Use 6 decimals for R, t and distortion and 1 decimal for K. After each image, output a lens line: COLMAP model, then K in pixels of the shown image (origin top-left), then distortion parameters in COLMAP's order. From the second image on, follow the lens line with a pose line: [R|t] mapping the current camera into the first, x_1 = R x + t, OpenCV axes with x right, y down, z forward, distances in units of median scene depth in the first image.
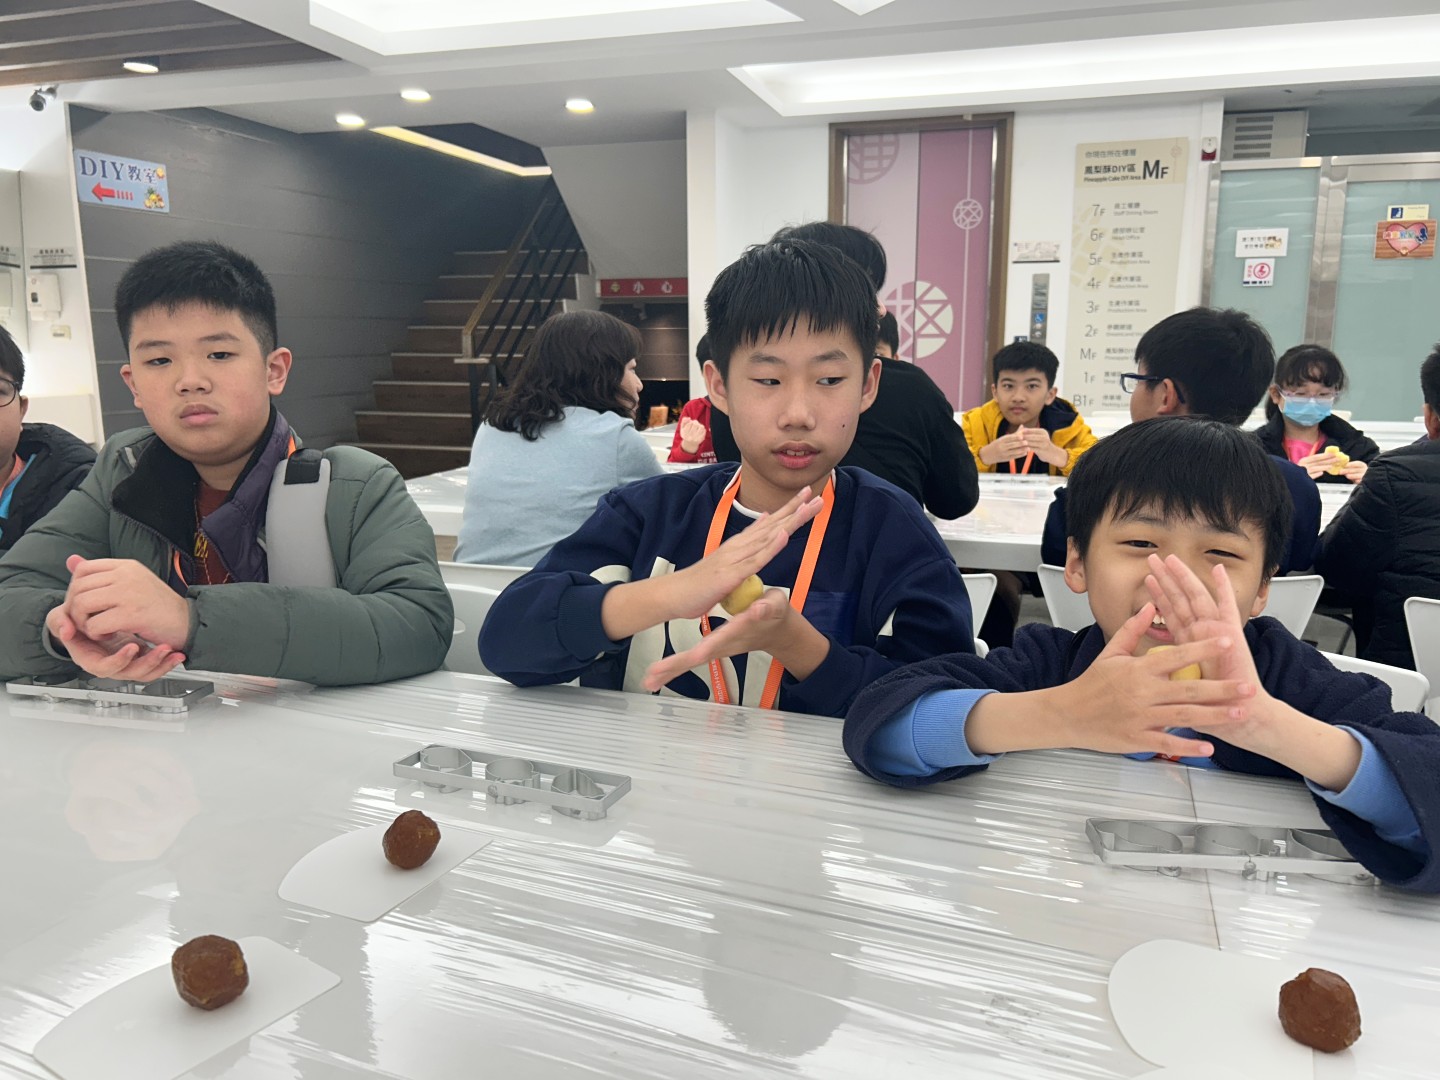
lens RADIAL K [[1102.5, 0, 713.6], [0, 1102.5, 551.0], [0, 0, 1]] dist [0.040888, -0.041191]
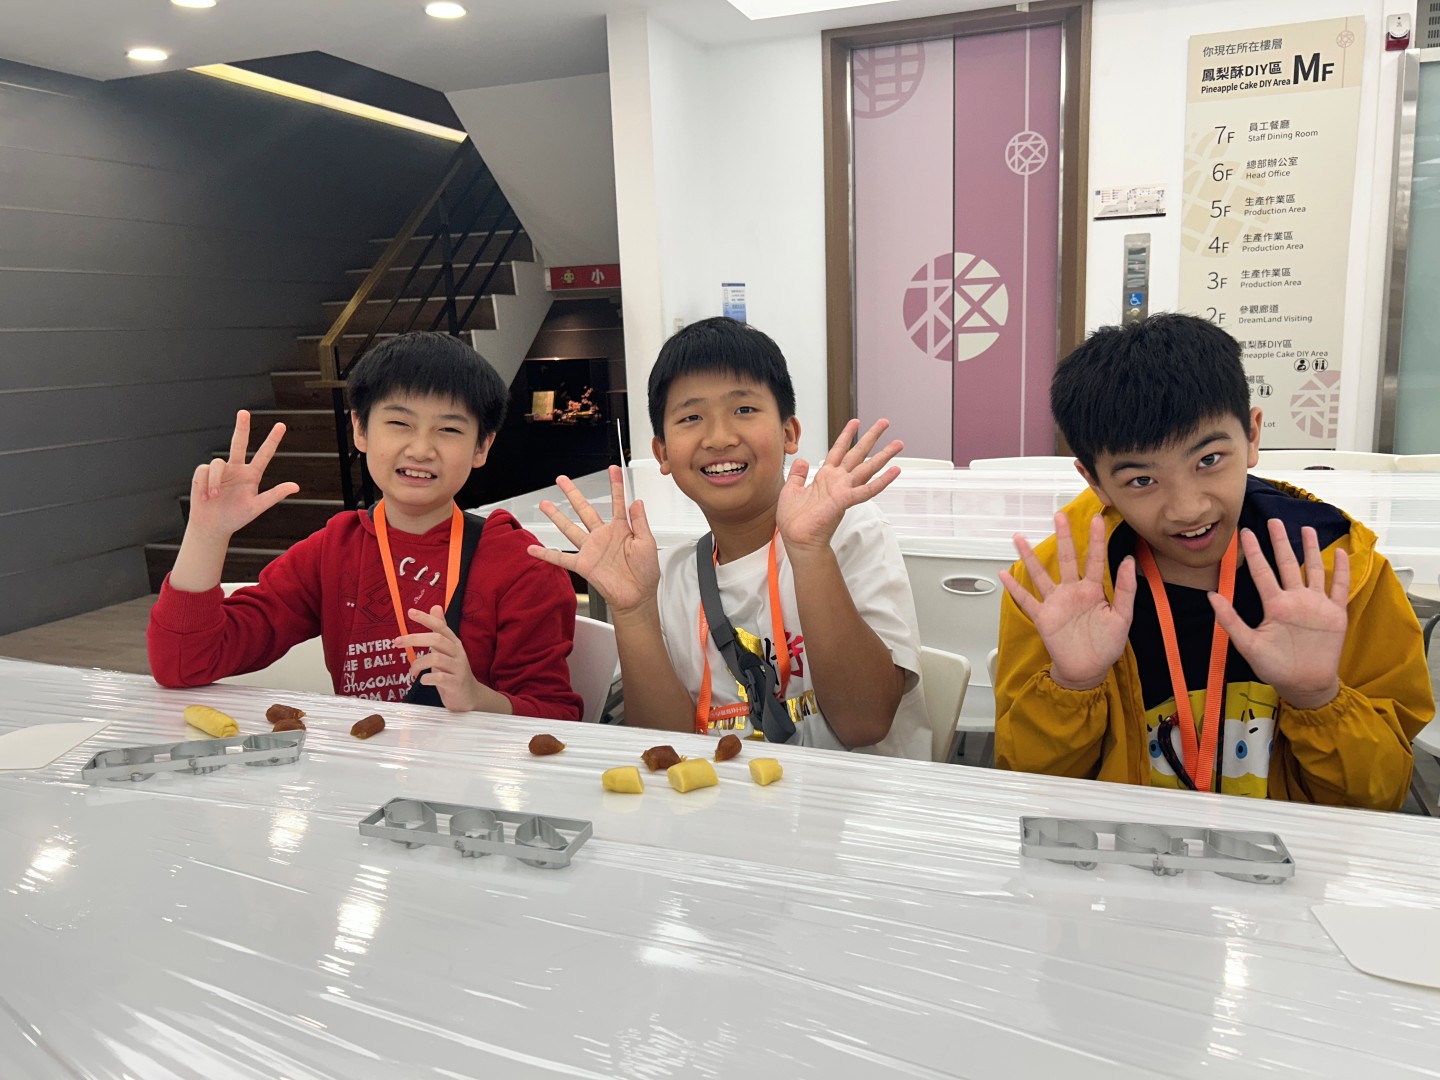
lens RADIAL K [[1102.5, 0, 719.3], [0, 1102.5, 541.6], [0, 0, 1]] dist [0.040888, -0.041191]
pose [[0.998066, -0.020271, -0.058759, 0.077618], [0.020093, 0.999792, -0.003627, -0.065898], [0.058820, 0.002439, 0.998266, 0.313091]]
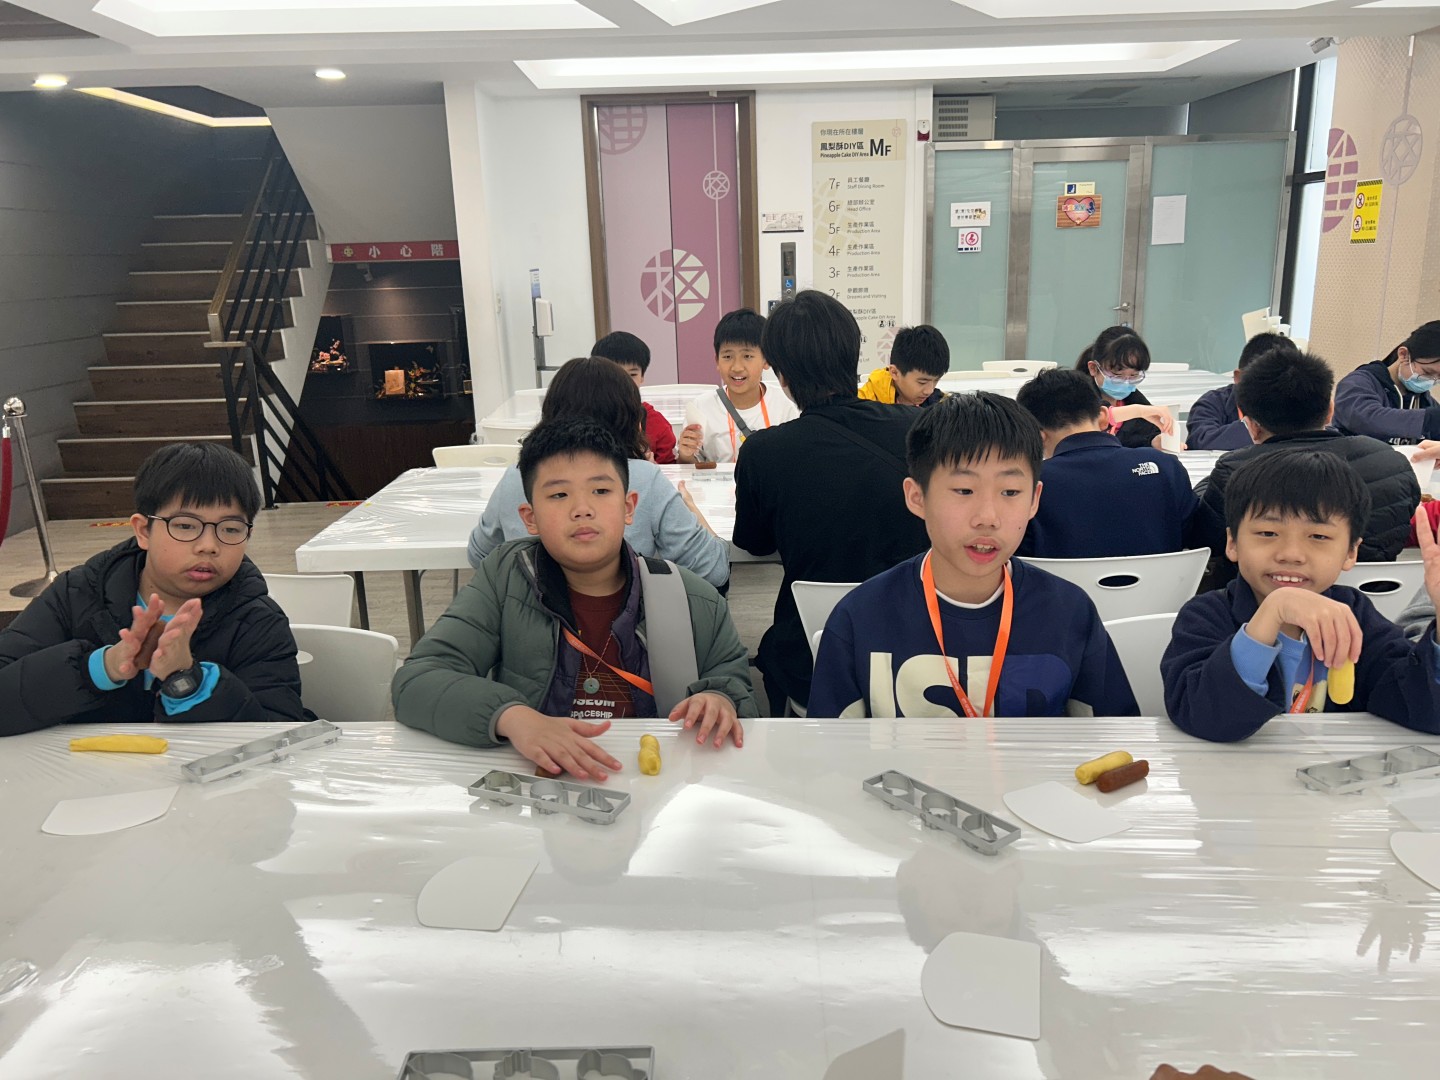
lens RADIAL K [[1102.5, 0, 716.1], [0, 1102.5, 553.6], [0, 0, 1]] dist [0.040888, -0.041191]
pose [[0.949030, -0.103110, 0.297844, -0.131167], [0.084022, 0.993544, 0.076231, -0.034720], [-0.303781, -0.047320, 0.951566, -0.032017]]
